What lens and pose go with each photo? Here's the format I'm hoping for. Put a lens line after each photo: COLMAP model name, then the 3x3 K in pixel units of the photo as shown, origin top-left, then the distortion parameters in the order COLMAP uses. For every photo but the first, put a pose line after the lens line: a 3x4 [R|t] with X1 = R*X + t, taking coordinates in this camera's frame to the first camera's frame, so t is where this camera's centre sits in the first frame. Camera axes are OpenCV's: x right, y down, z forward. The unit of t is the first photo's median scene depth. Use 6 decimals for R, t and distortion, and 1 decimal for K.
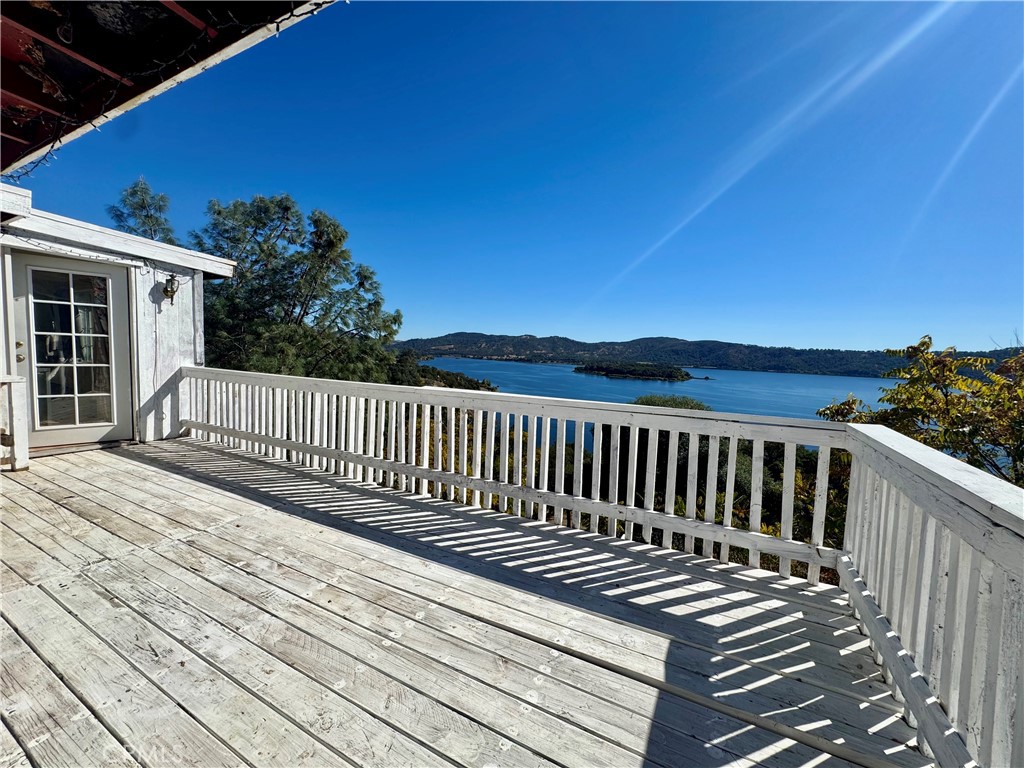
lens RADIAL K [[411.6, 0, 509.6], [0, 411.6, 378.1], [0, 0, 1]] dist [-0.002185, 0.000192]
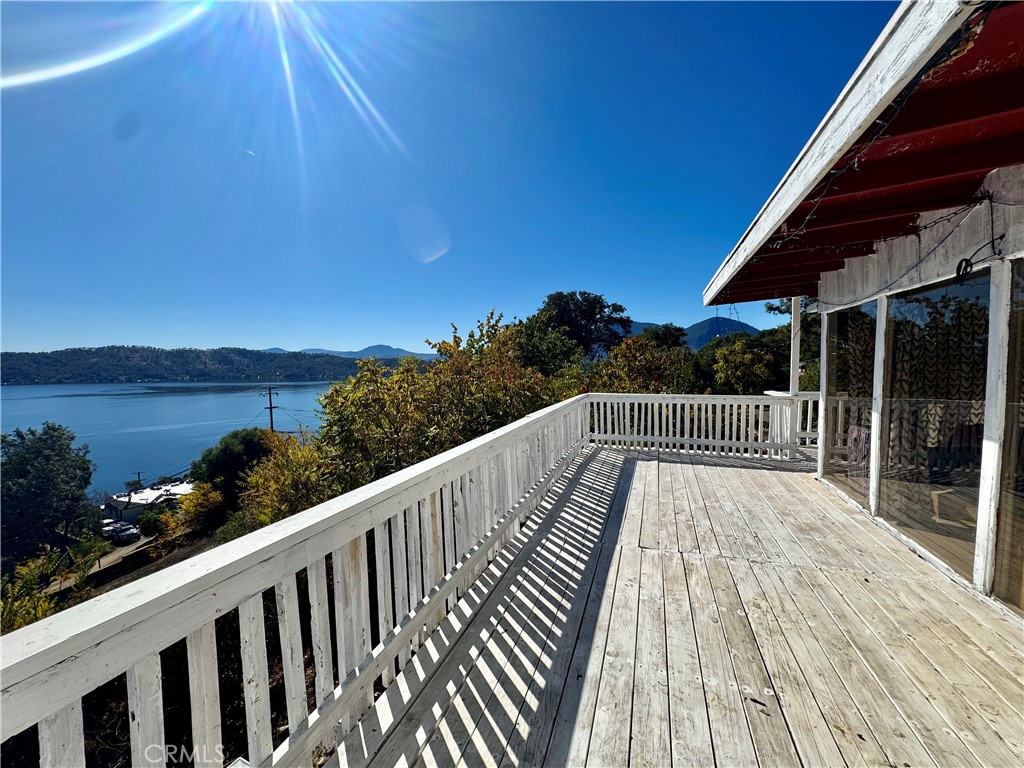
lens RADIAL K [[411.6, 0, 509.6], [0, 411.6, 382.8], [0, 0, 1]] dist [-0.002185, 0.000192]
pose [[-0.143647, -0.078739, 0.986492, -1.841128], [0.070225, 0.993506, 0.089524, -0.251926], [-0.987134, 0.082137, -0.137185, 1.641834]]
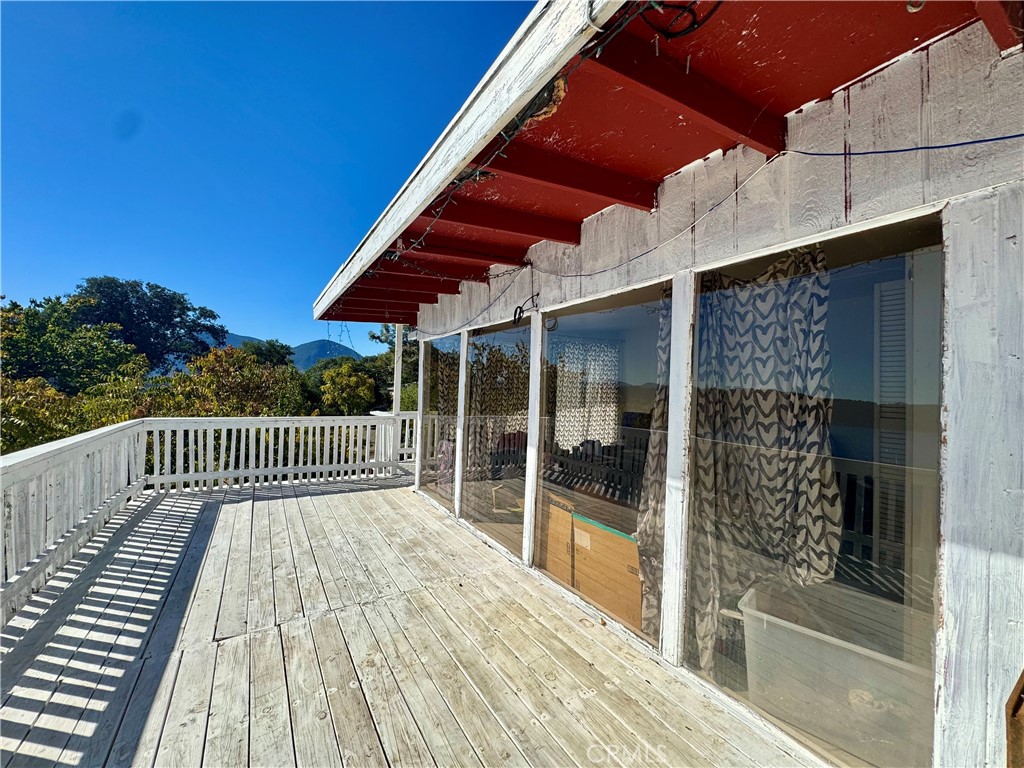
lens RADIAL K [[411.6, 0, 513.9], [0, 411.6, 383.3], [0, 0, 1]] dist [-0.002185, 0.000192]
pose [[-0.861881, -0.052958, 0.504338, -1.651750], [-0.025617, 0.997809, 0.060997, -0.223211], [-0.506464, 0.039652, -0.861349, 1.524965]]
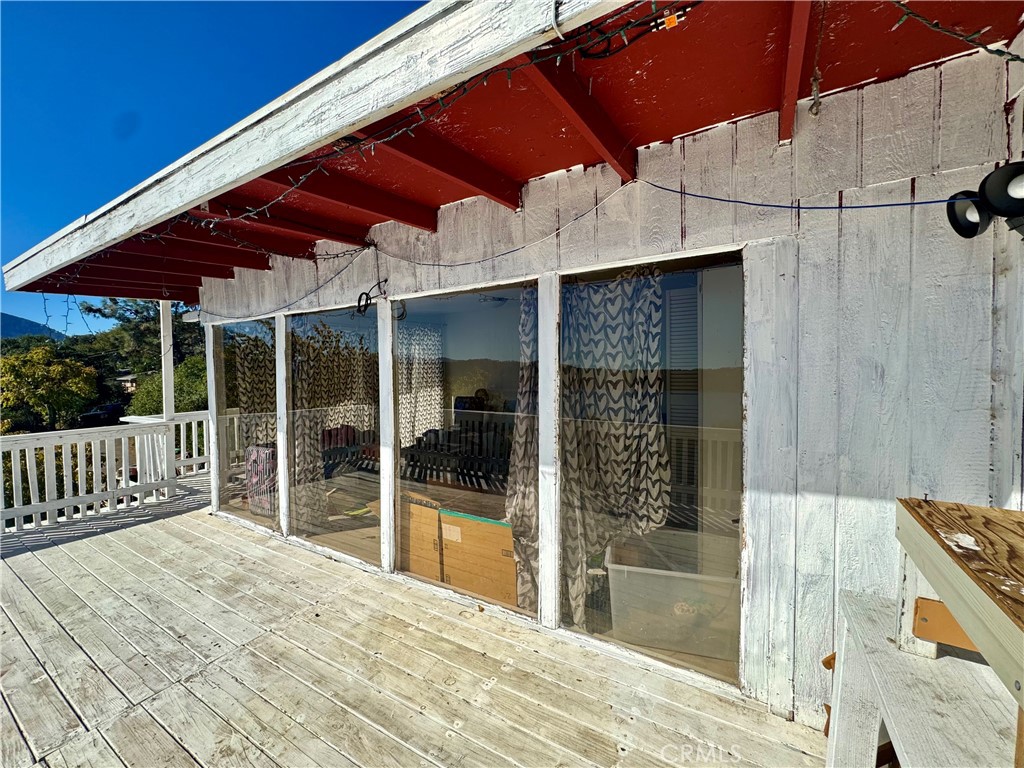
lens RADIAL K [[411.6, 0, 516.1], [0, 411.6, 383.7], [0, 0, 1]] dist [-0.002185, 0.000192]
pose [[-0.998369, -0.025930, 0.050853, -1.497722], [-0.020611, 0.994523, 0.102461, -0.257490], [-0.053231, 0.101246, -0.993436, 1.541887]]
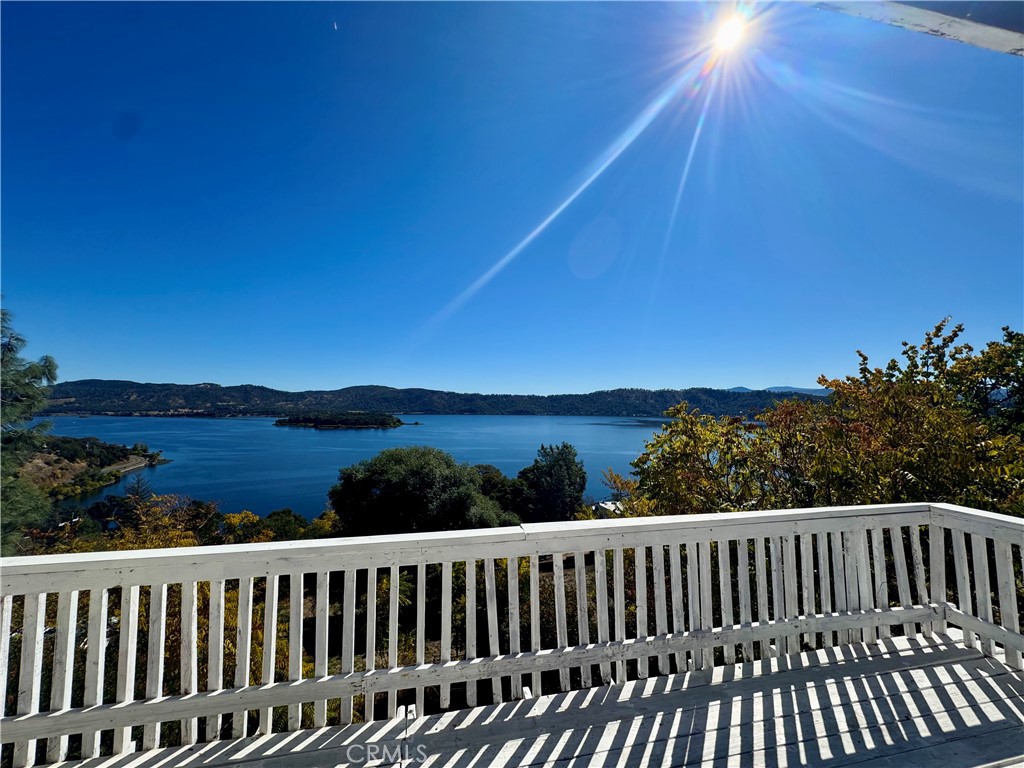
lens RADIAL K [[411.6, 0, 513.3], [0, 411.6, 383.5], [0, 0, 1]] dist [-0.002185, 0.000192]
pose [[0.774540, -0.000976, 0.632525, -0.884796], [0.066257, 0.994623, -0.079599, -0.219393], [-0.629045, 0.103562, 0.770439, 0.625390]]
